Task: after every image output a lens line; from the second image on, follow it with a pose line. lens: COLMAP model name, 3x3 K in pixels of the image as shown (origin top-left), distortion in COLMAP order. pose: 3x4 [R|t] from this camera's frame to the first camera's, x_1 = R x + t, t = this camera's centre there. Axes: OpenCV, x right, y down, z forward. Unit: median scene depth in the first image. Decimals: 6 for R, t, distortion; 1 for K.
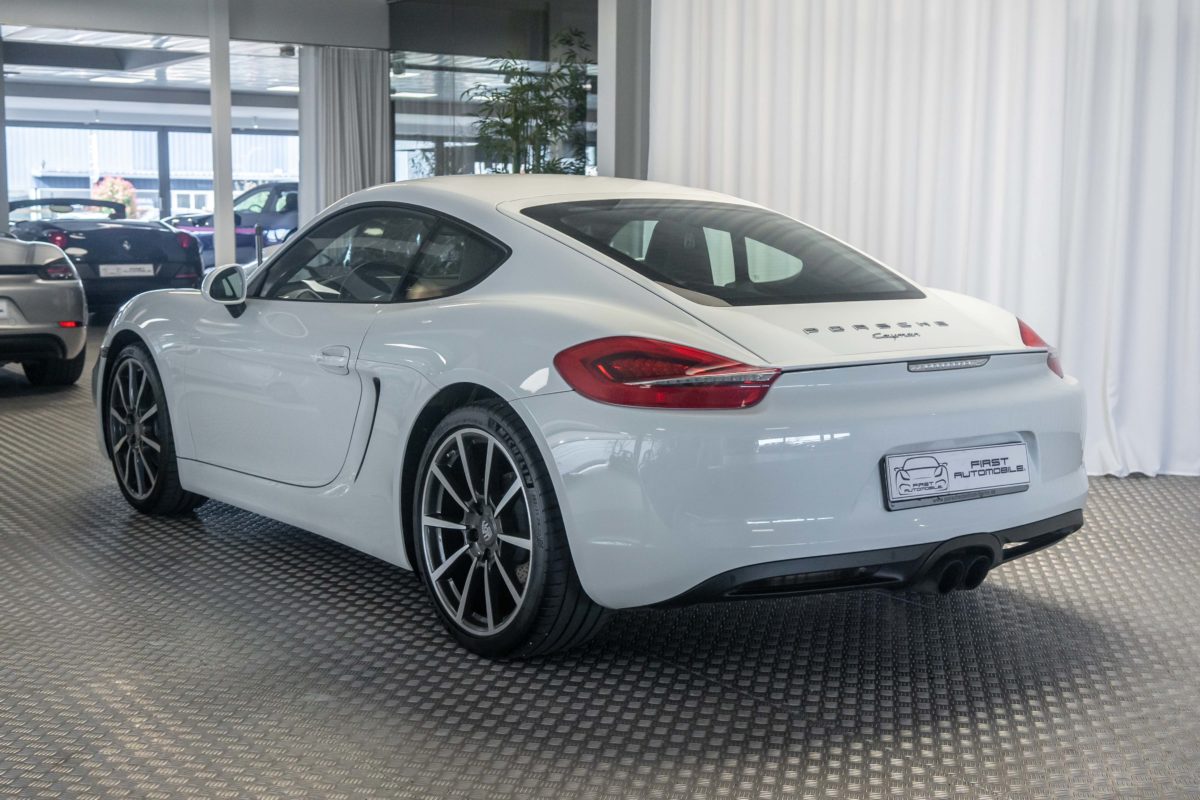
lens RADIAL K [[1574.2, 0, 570.1], [0, 1574.2, 399.2], [0, 0, 1]] dist [0.002357, -0.037670]
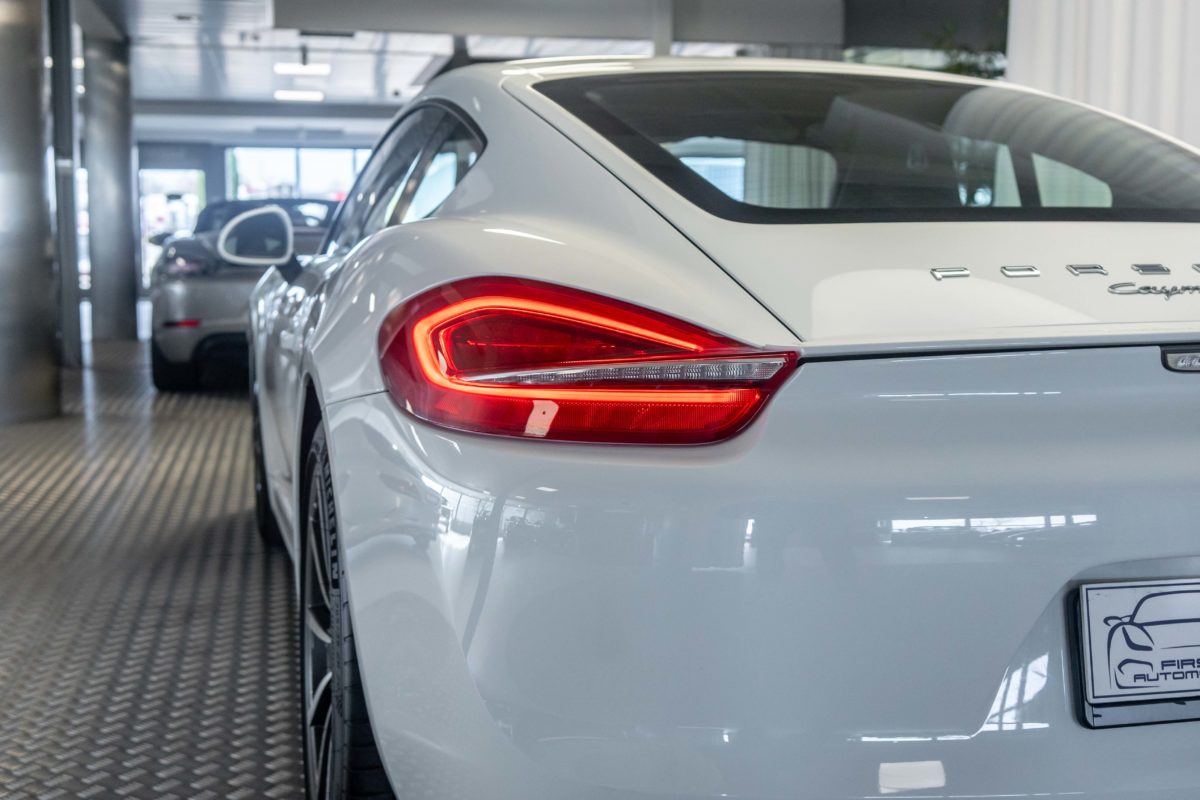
lens RADIAL K [[1574.2, 0, 570.1], [0, 1574.2, 399.2], [0, 0, 1]] dist [0.002357, -0.037670]
pose [[0.941272, 0.028359, -0.336456, 0.199561], [-0.036217, 0.999198, -0.017103, 0.001629], [0.335701, 0.028284, 0.941544, 0.560139]]
